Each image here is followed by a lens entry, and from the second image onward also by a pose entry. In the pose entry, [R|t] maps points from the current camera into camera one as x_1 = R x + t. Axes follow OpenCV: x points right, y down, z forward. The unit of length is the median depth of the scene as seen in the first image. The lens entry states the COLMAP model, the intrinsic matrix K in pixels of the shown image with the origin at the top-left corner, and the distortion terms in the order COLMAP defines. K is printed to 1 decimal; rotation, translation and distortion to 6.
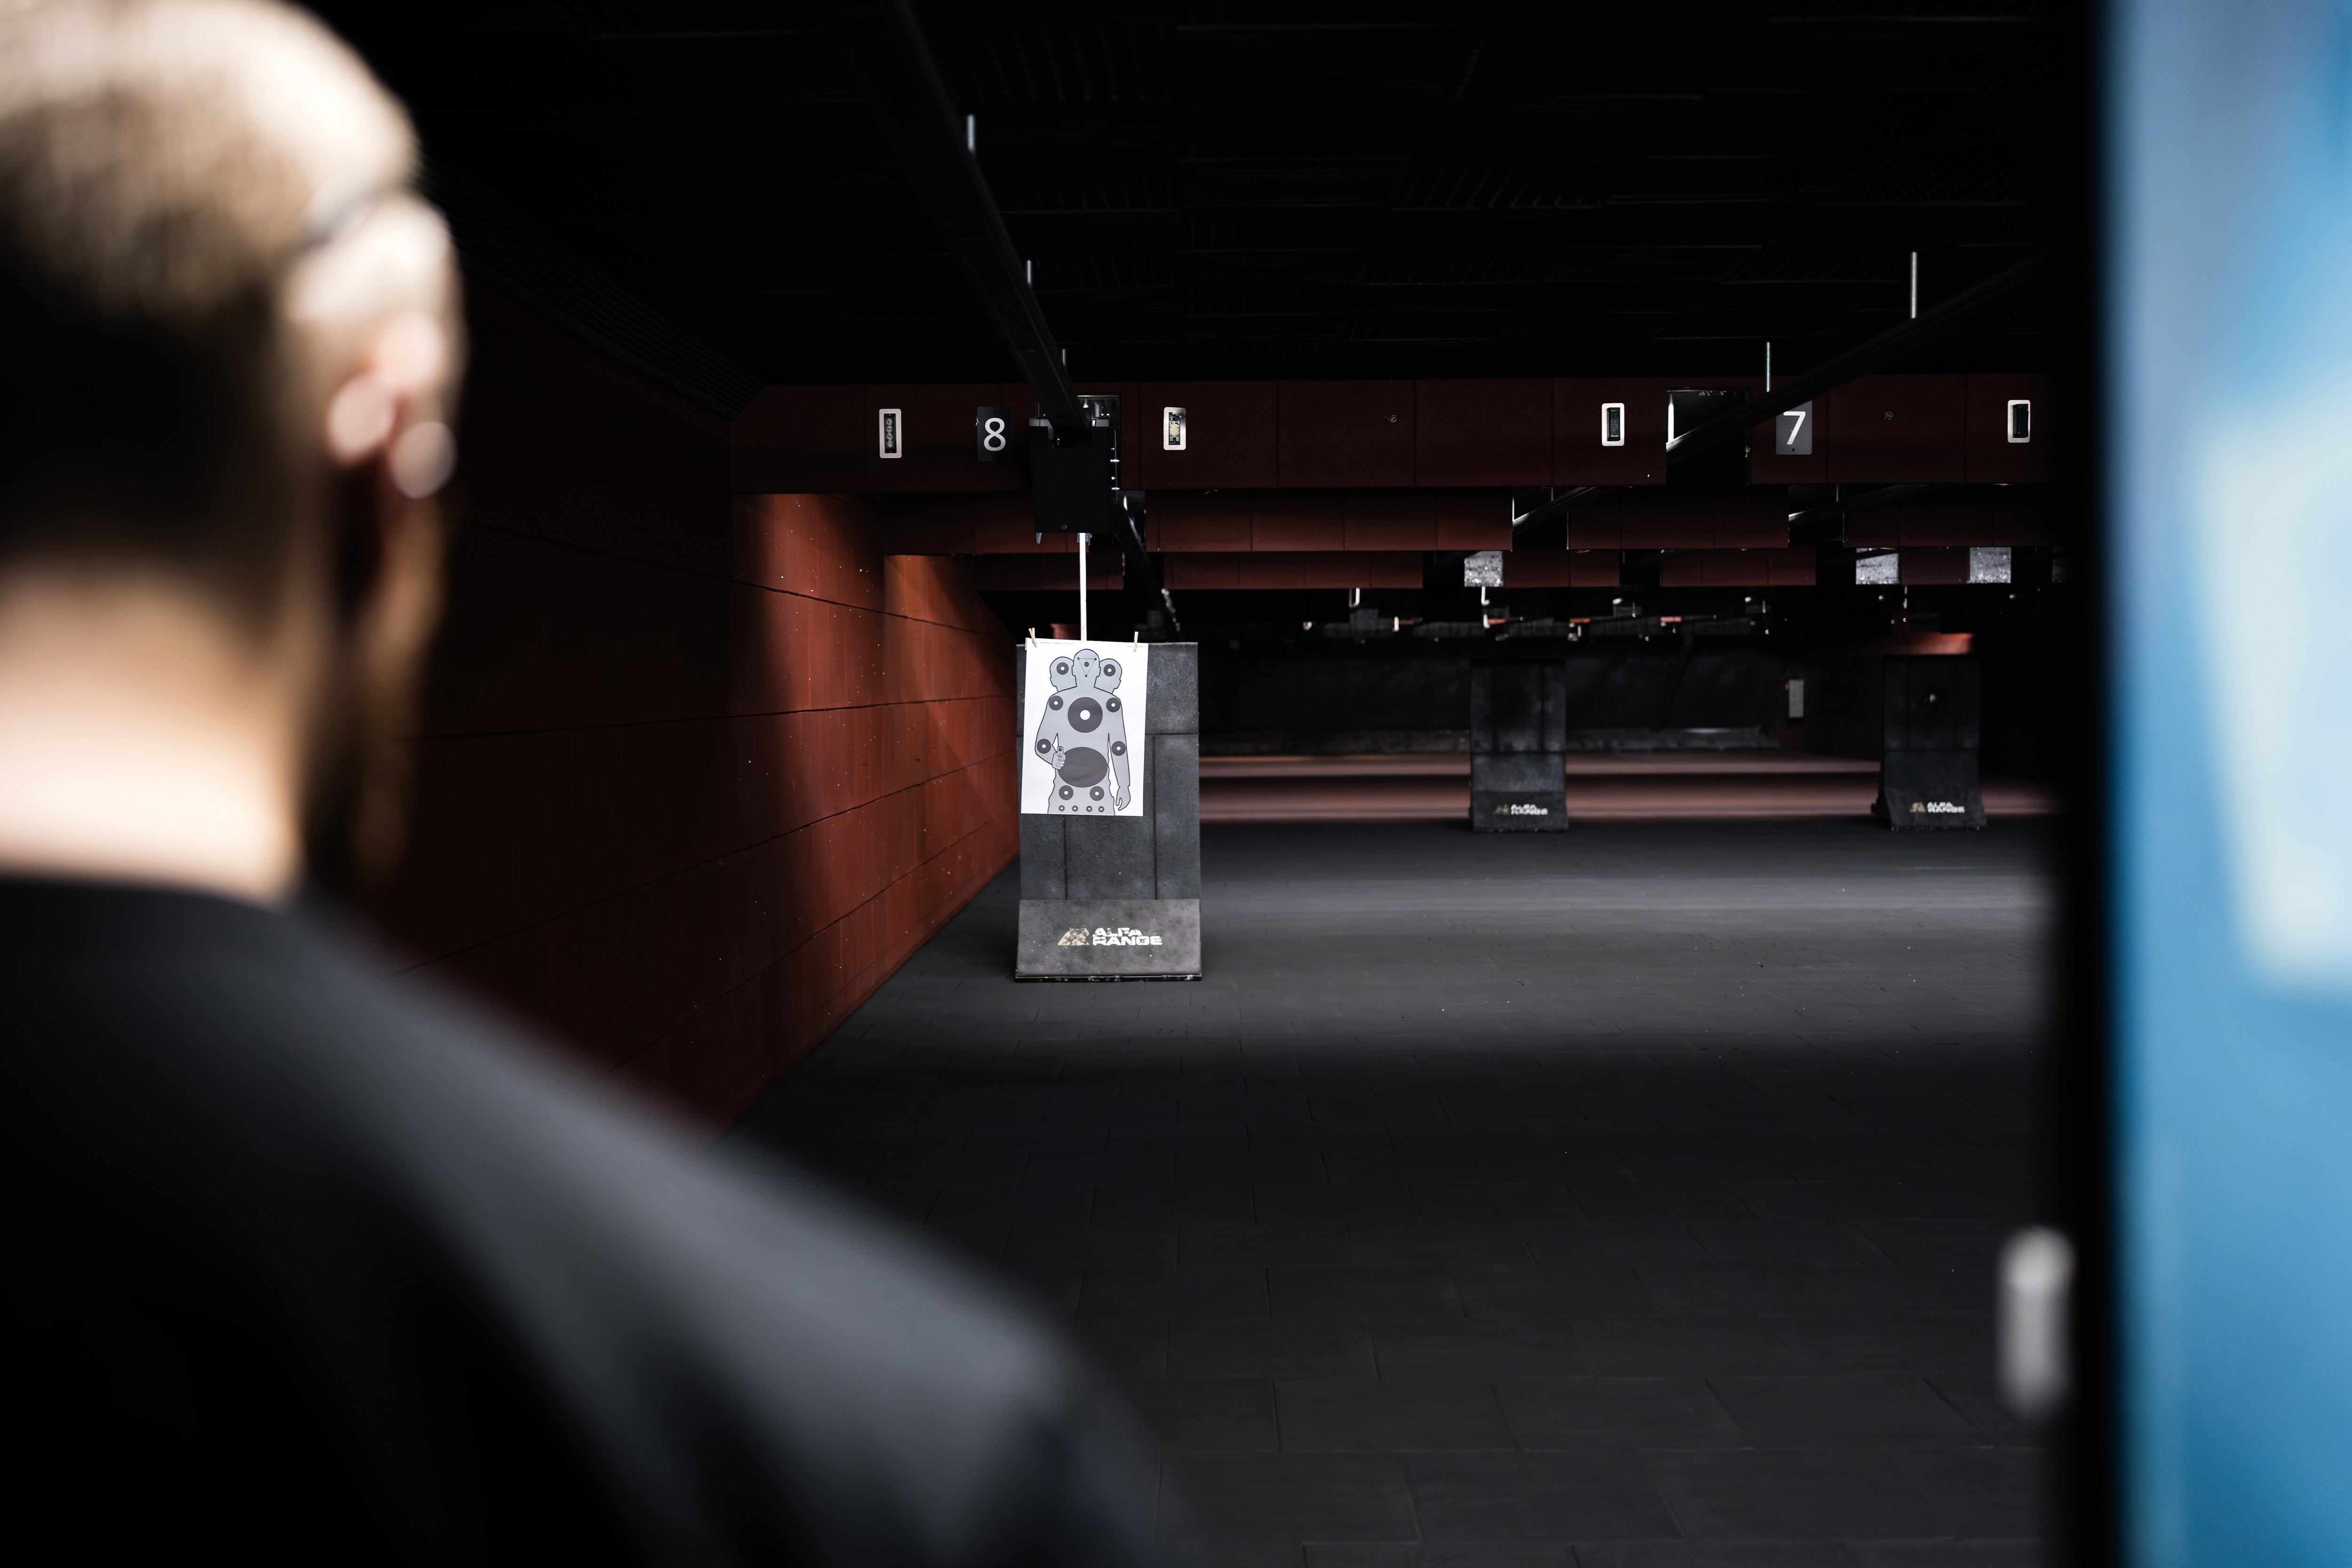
lens RADIAL K [[2221.7, 0, 1176.0], [0, 2221.7, 784.0], [0, 0, 1]] dist [-0.006819, 0.007499]
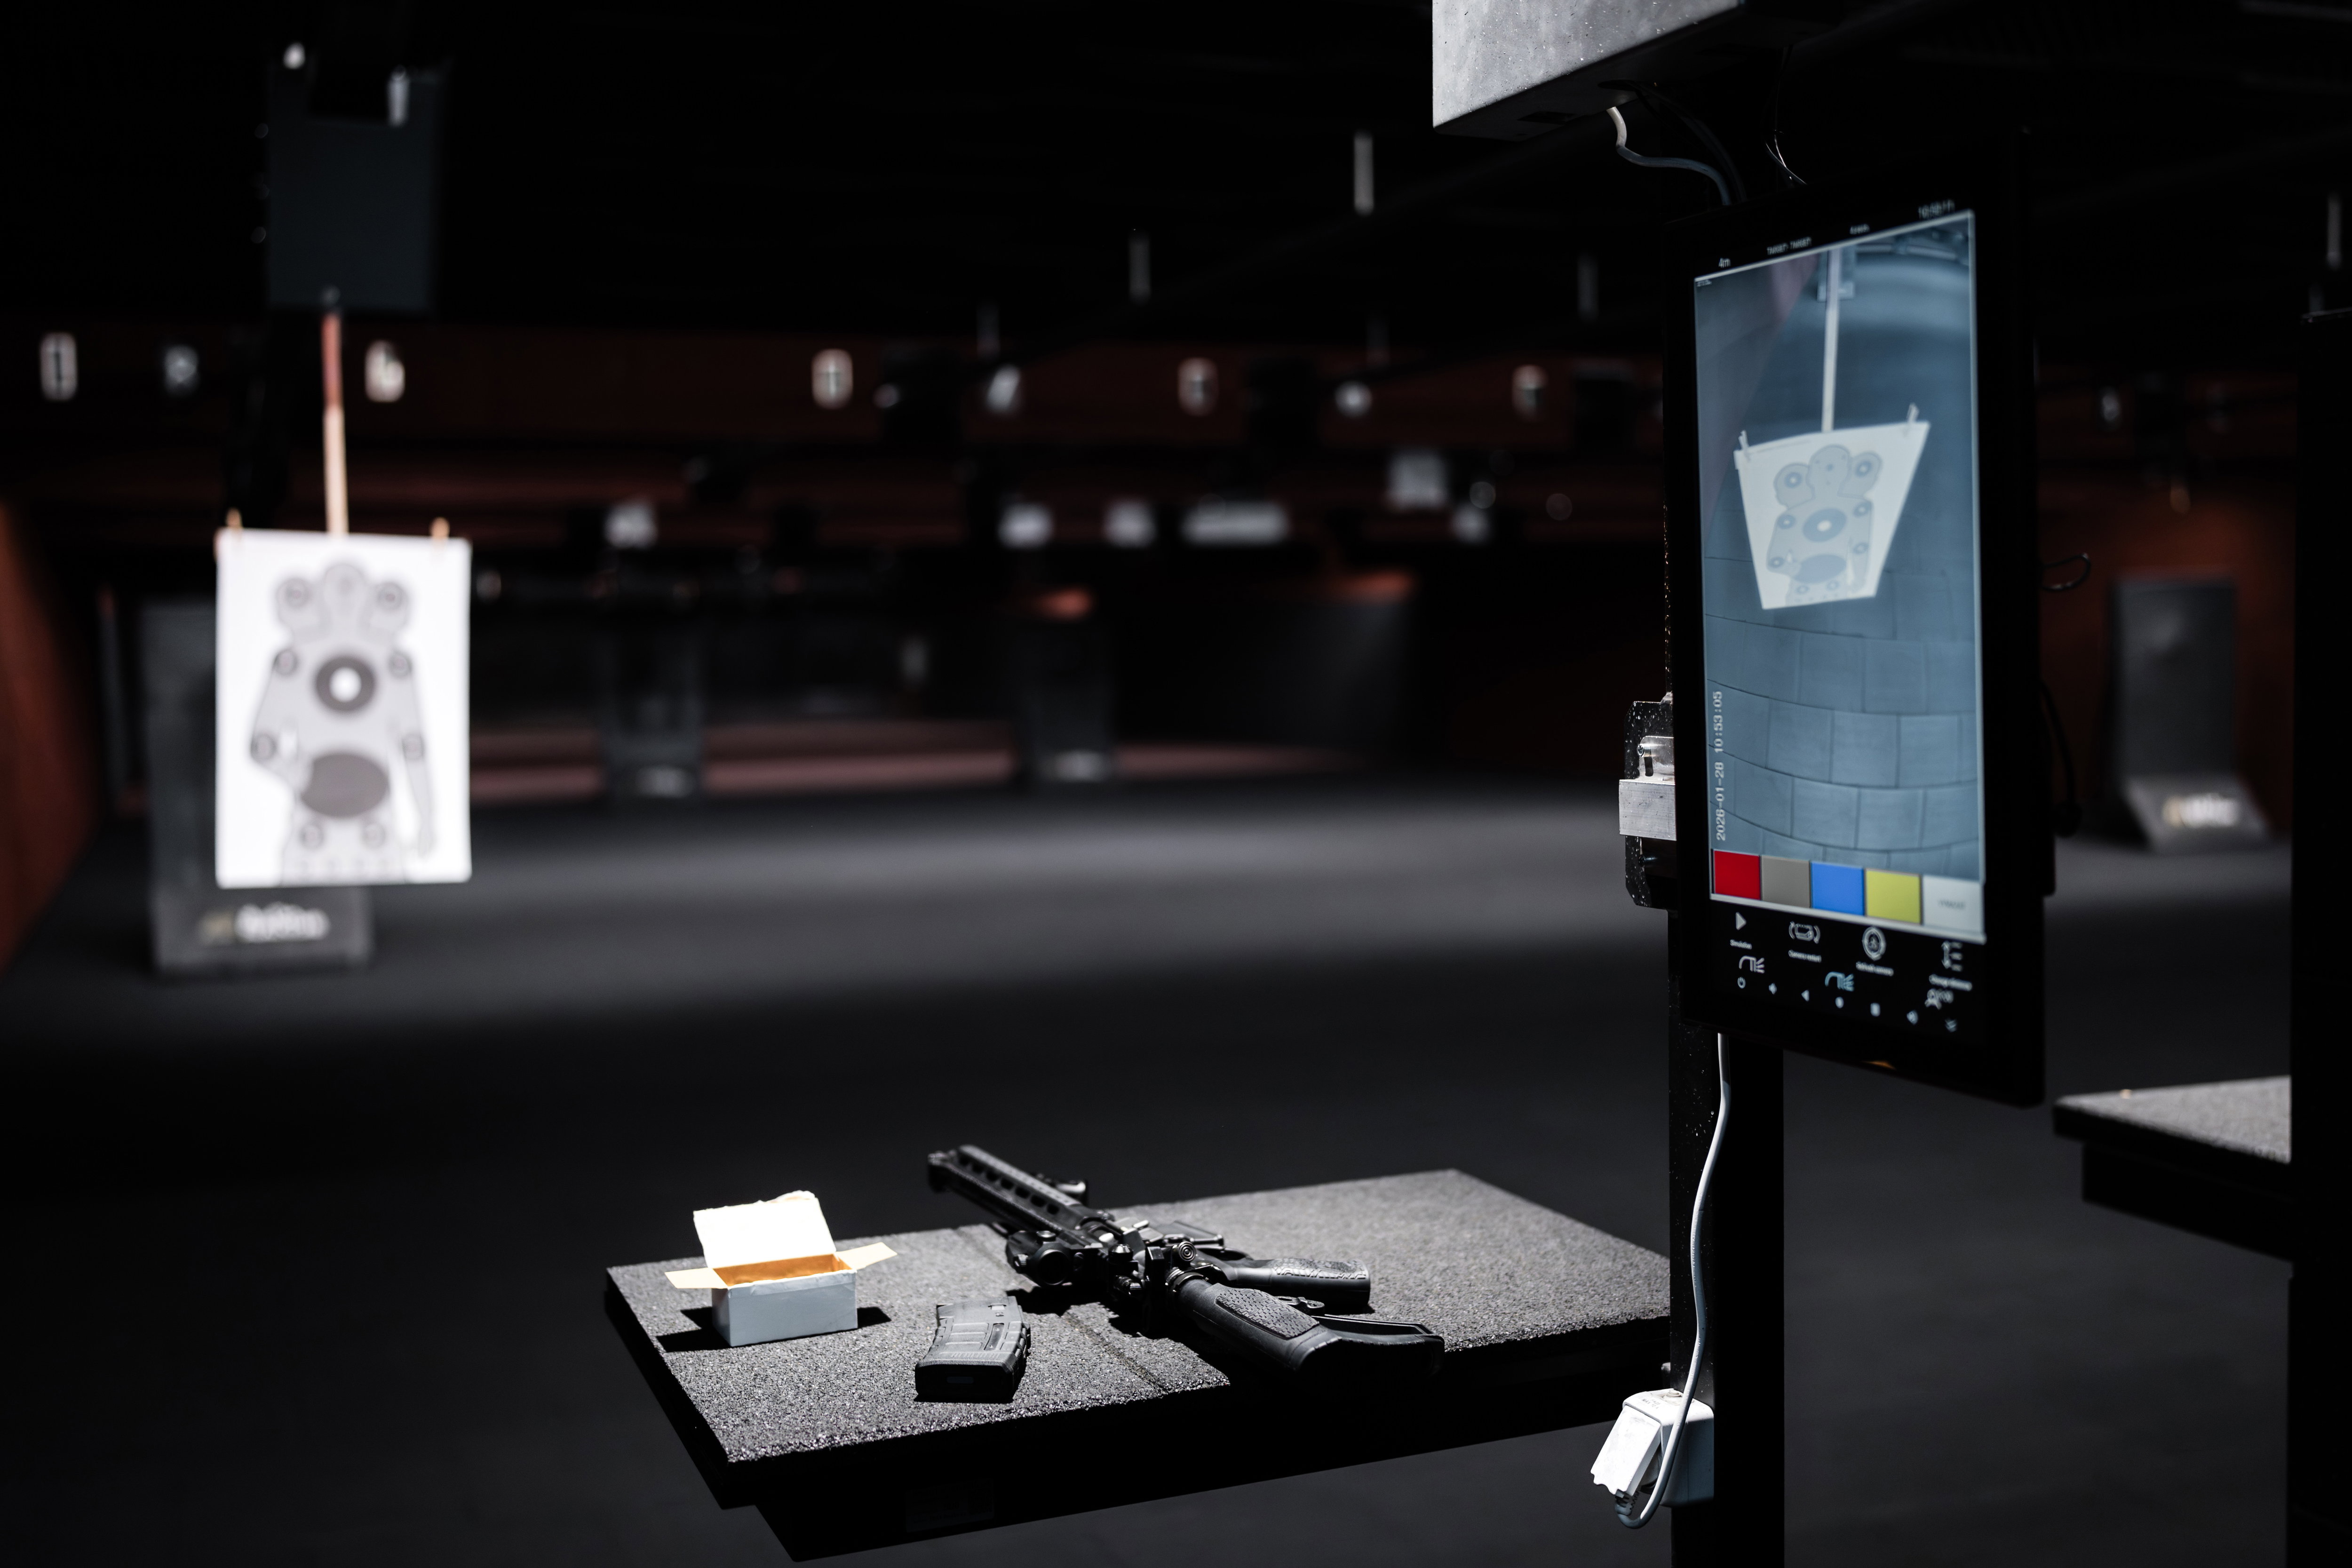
lens RADIAL K [[2221.7, 0, 1176.0], [0, 2221.7, 784.0], [0, 0, 1]] dist [-0.006819, 0.007499]
pose [[0.919762, -0.035690, 0.390851, -0.040150], [0.029410, 0.999324, 0.022044, -0.008422], [-0.391374, -0.008780, 0.920190, 0.275215]]
